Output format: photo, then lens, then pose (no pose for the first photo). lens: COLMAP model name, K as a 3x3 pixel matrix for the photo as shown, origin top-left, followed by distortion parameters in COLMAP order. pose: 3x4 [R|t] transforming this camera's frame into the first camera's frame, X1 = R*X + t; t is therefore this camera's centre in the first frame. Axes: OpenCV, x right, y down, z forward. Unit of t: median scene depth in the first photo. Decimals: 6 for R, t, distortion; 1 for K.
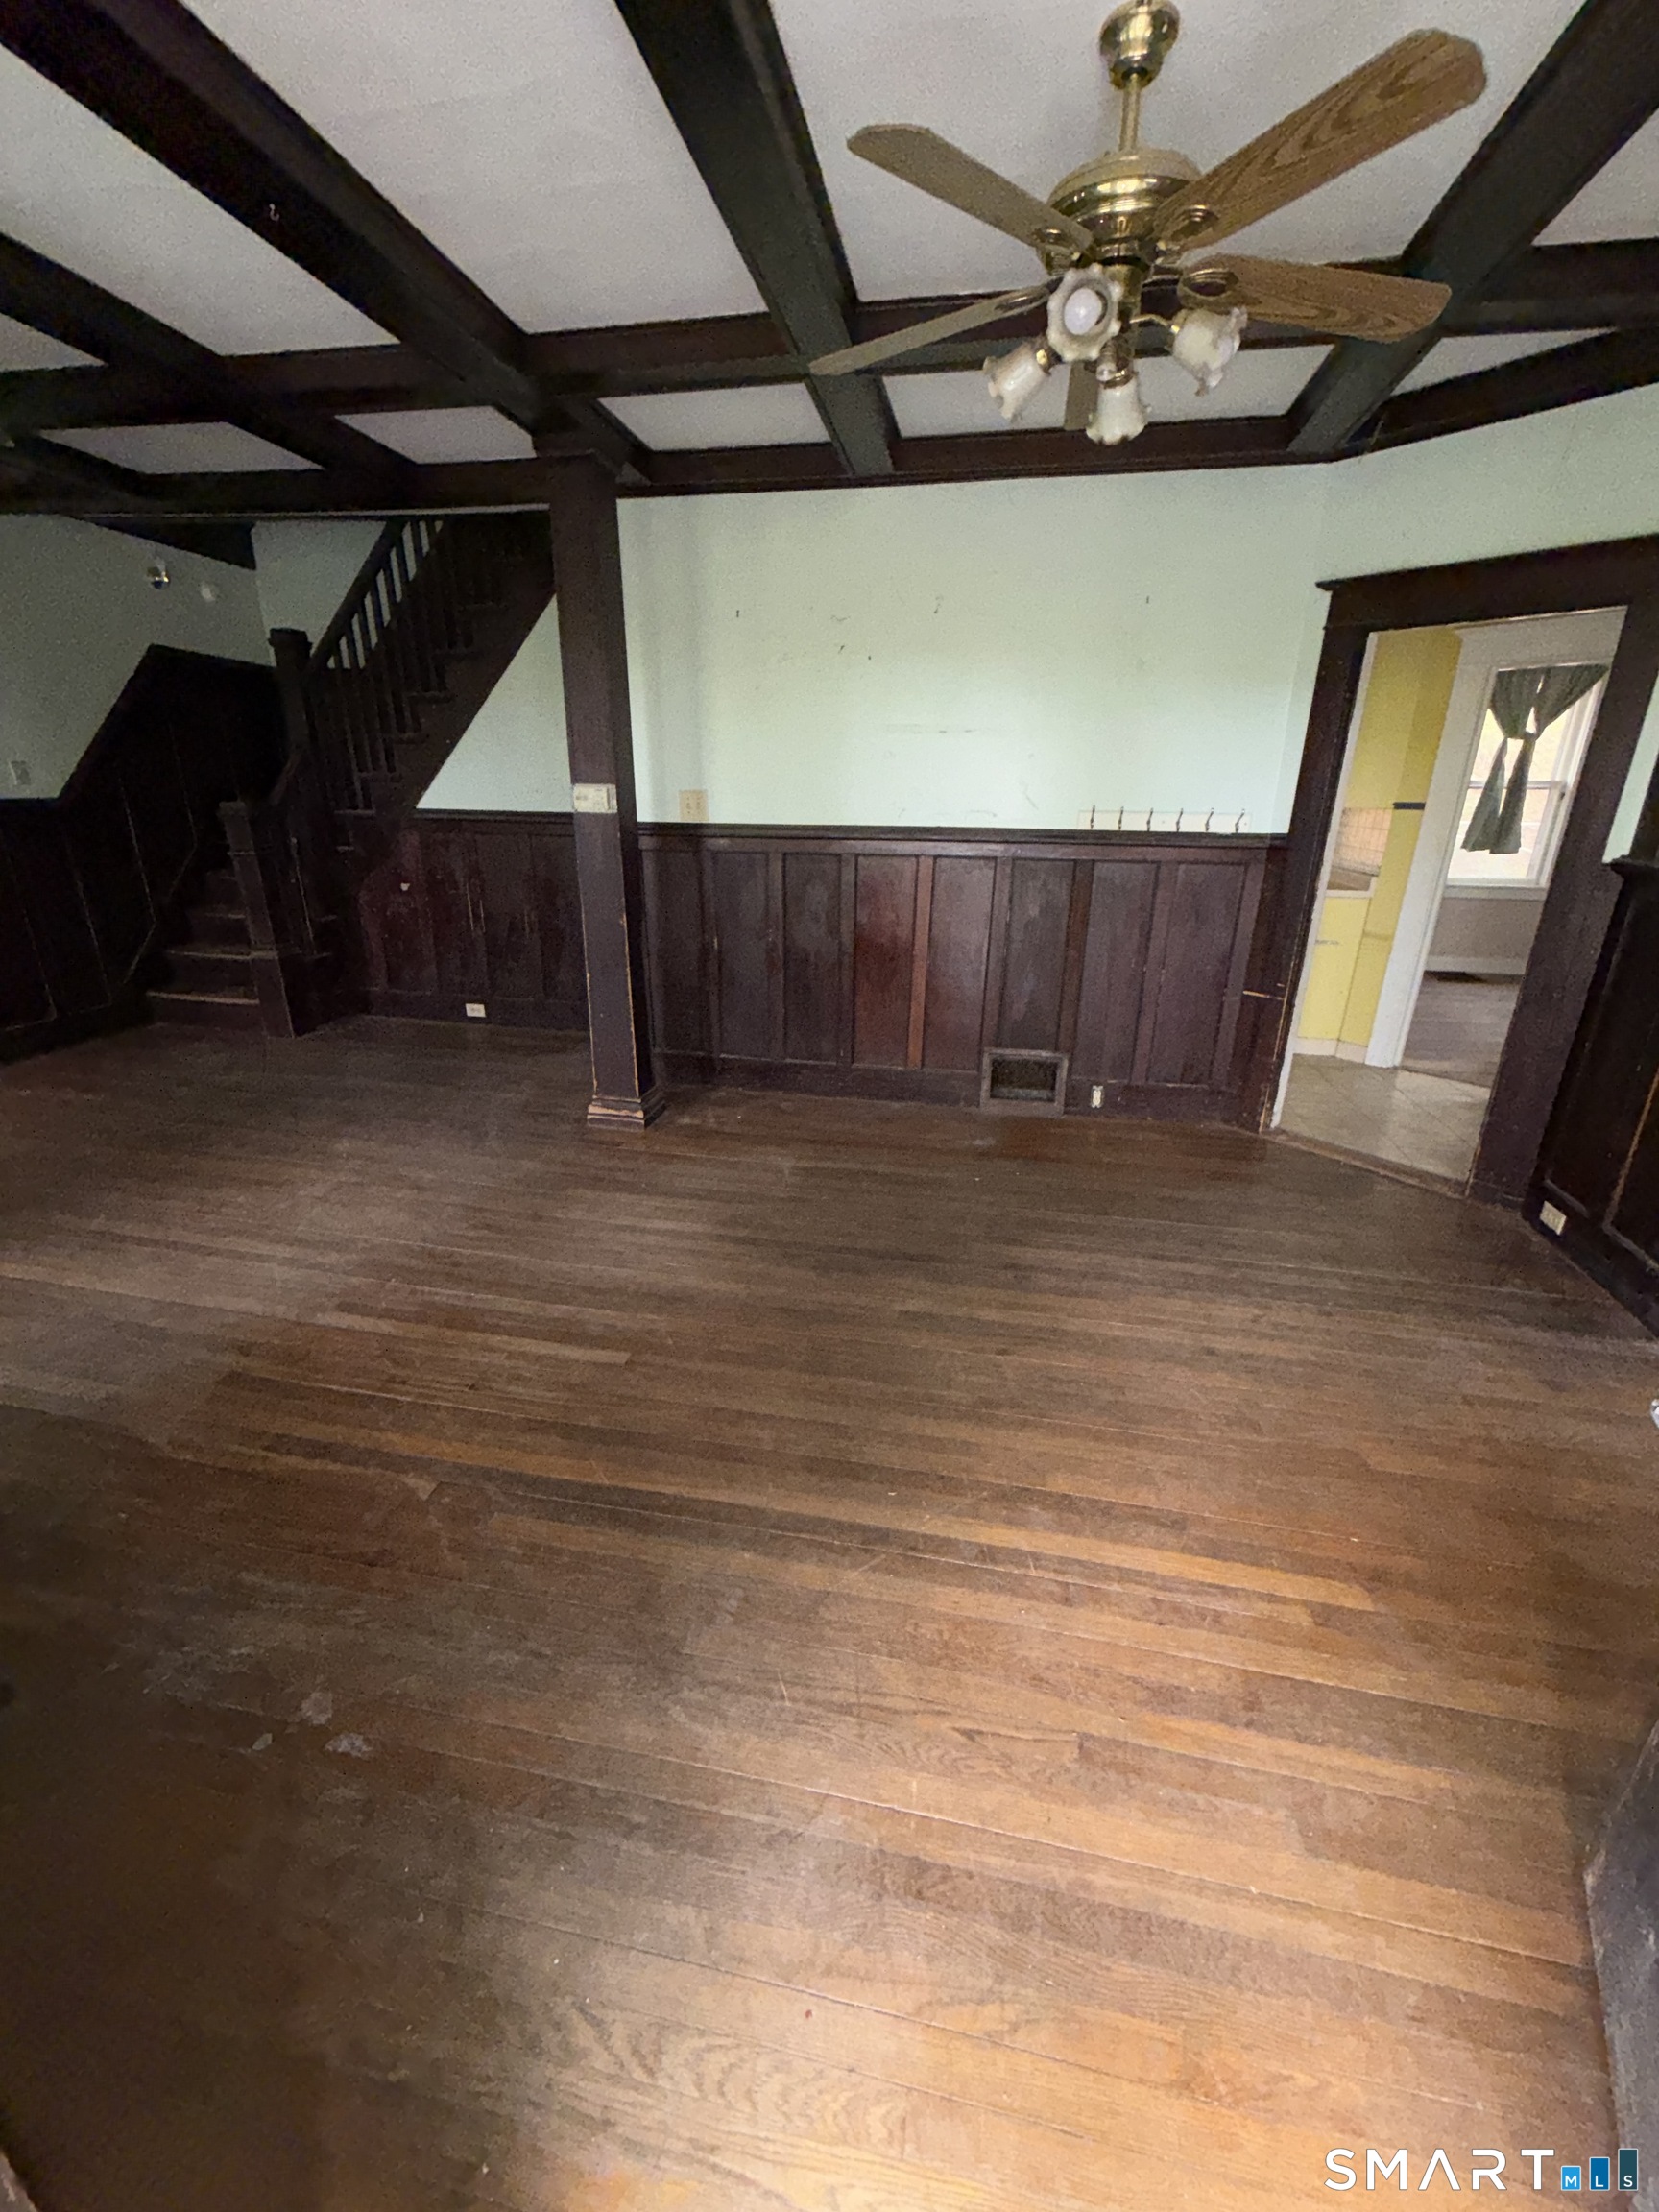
lens RADIAL K [[880.4, 0, 829.9], [0, 880.4, 1103.7], [0, 0, 1]] dist [-0.000520, -0.000081]
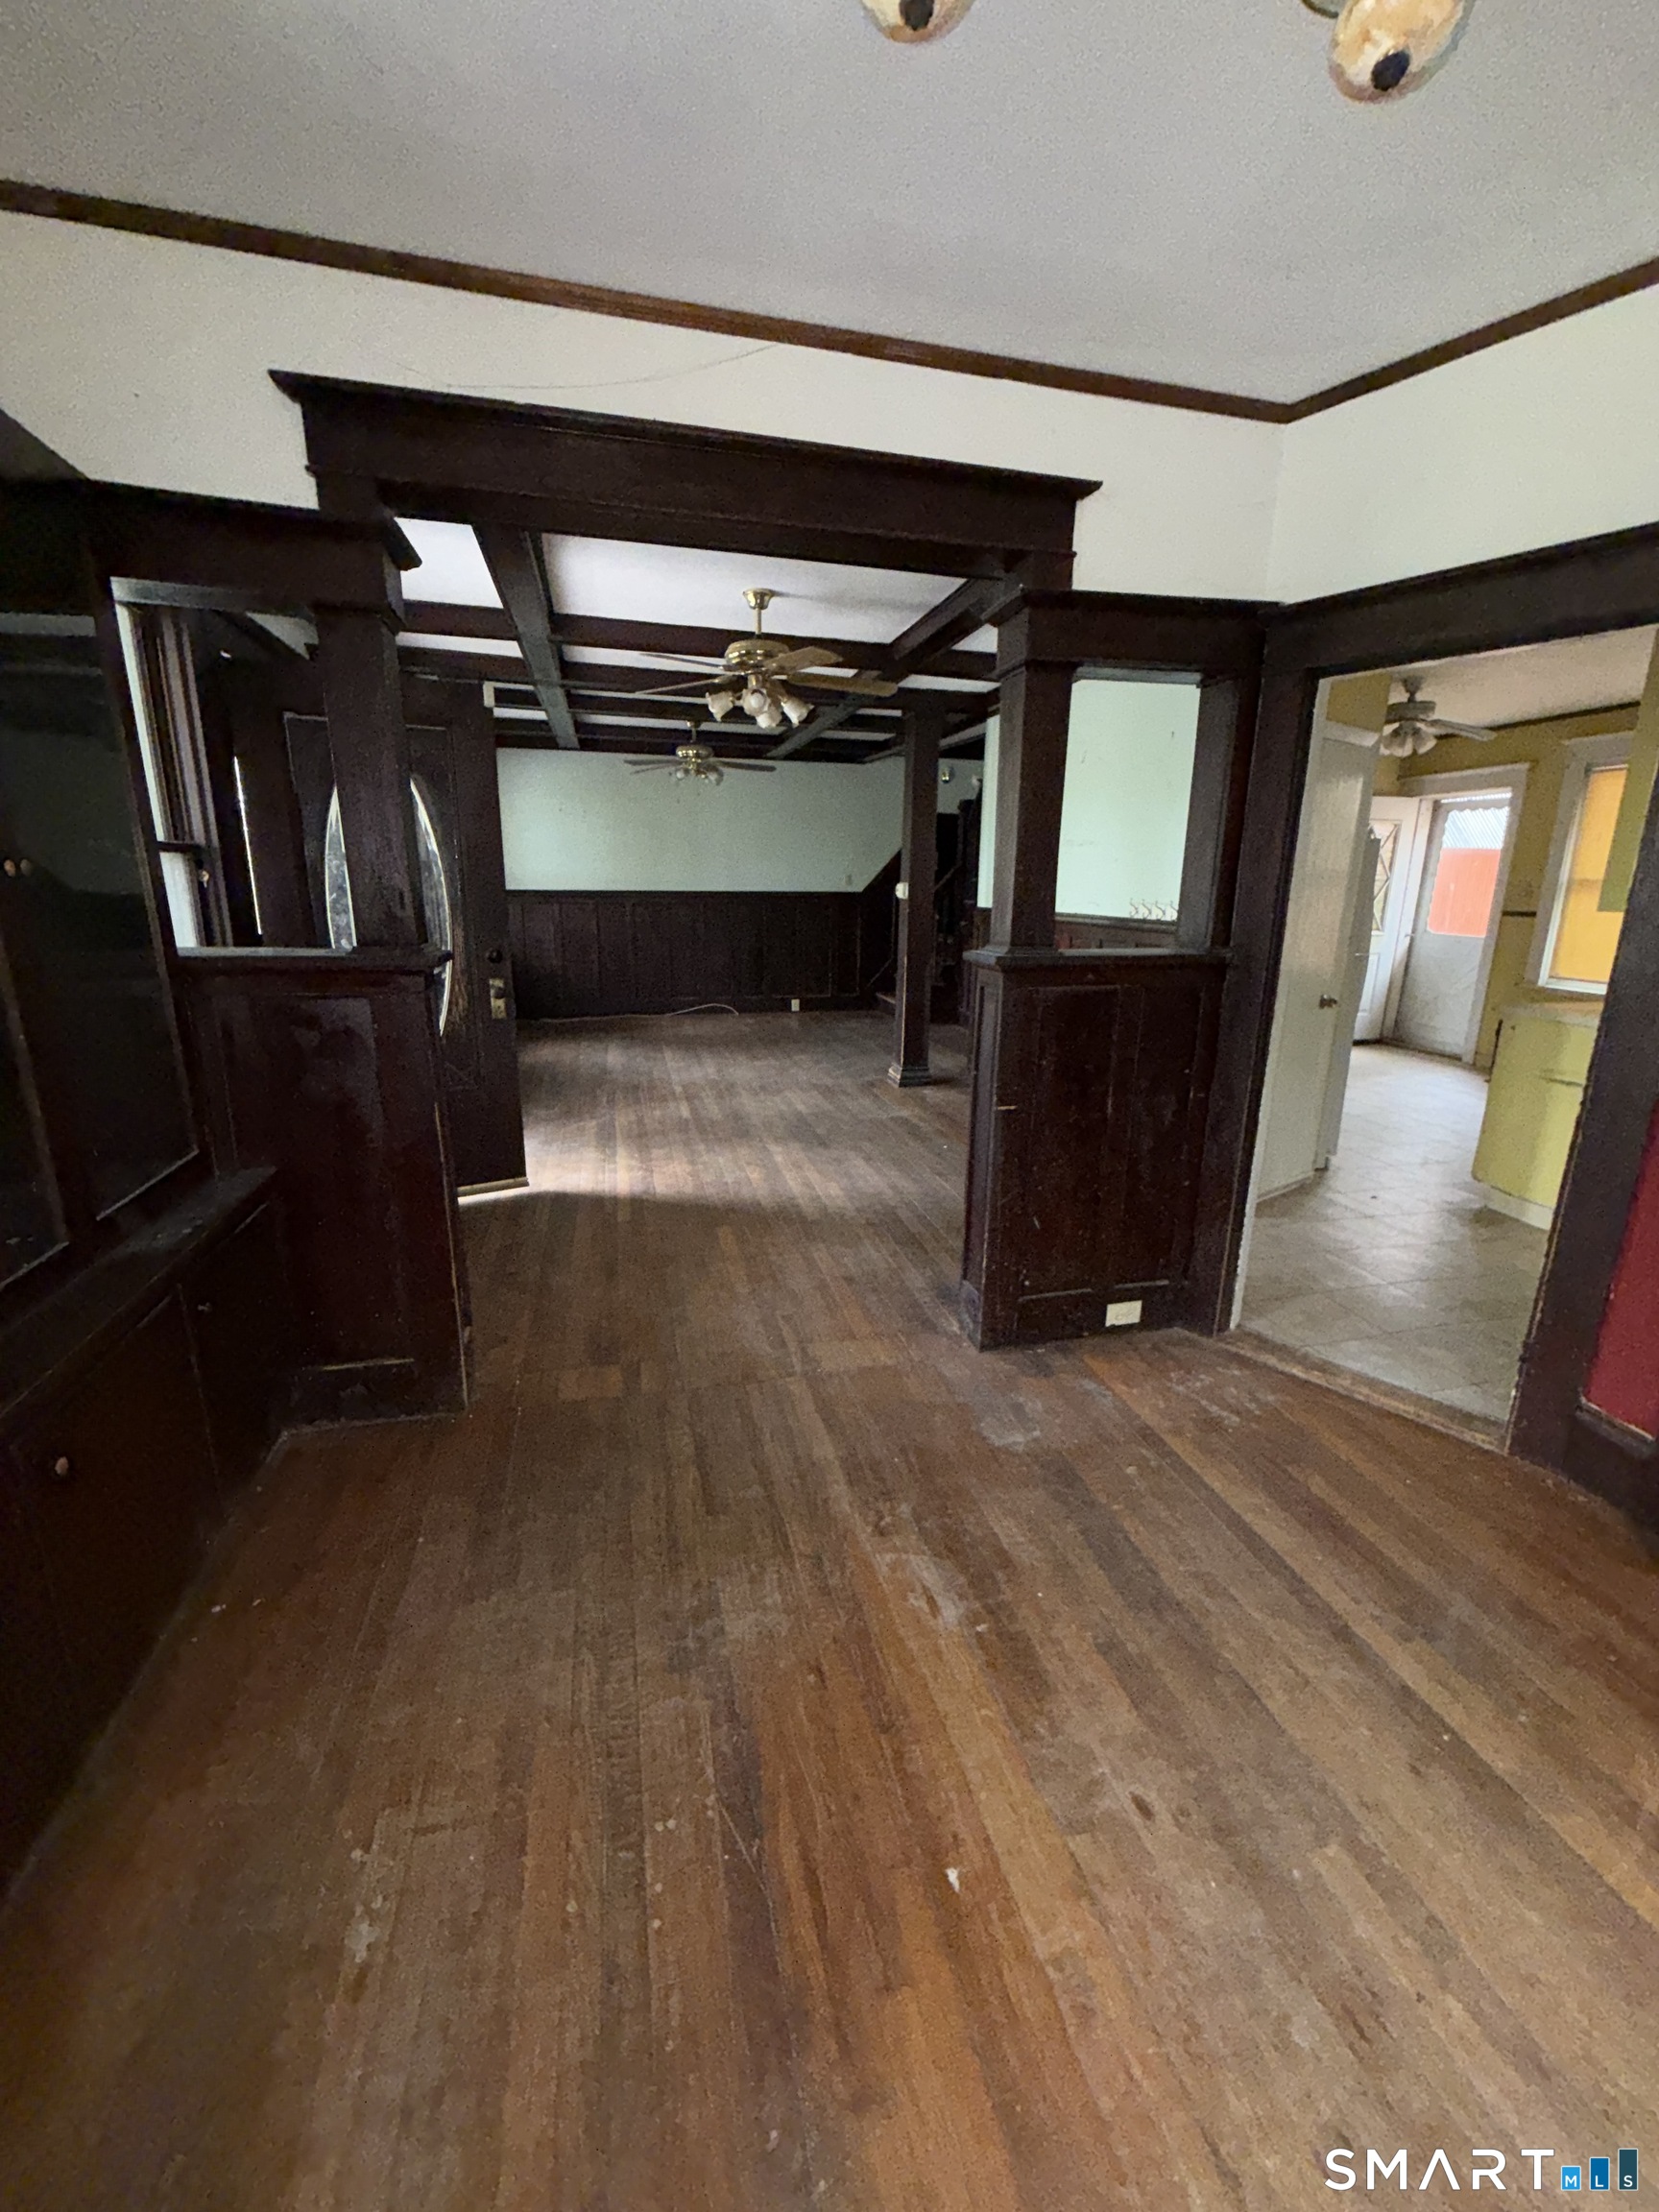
lens RADIAL K [[880.4, 0, 829.9], [0, 880.4, 1103.7], [0, 0, 1]] dist [-0.000520, -0.000081]
pose [[0.417293, 0.217737, -0.882302, 1.580271], [-0.321245, 0.943533, 0.080912, -0.043601], [0.850099, 0.249671, 0.463677, 0.186805]]
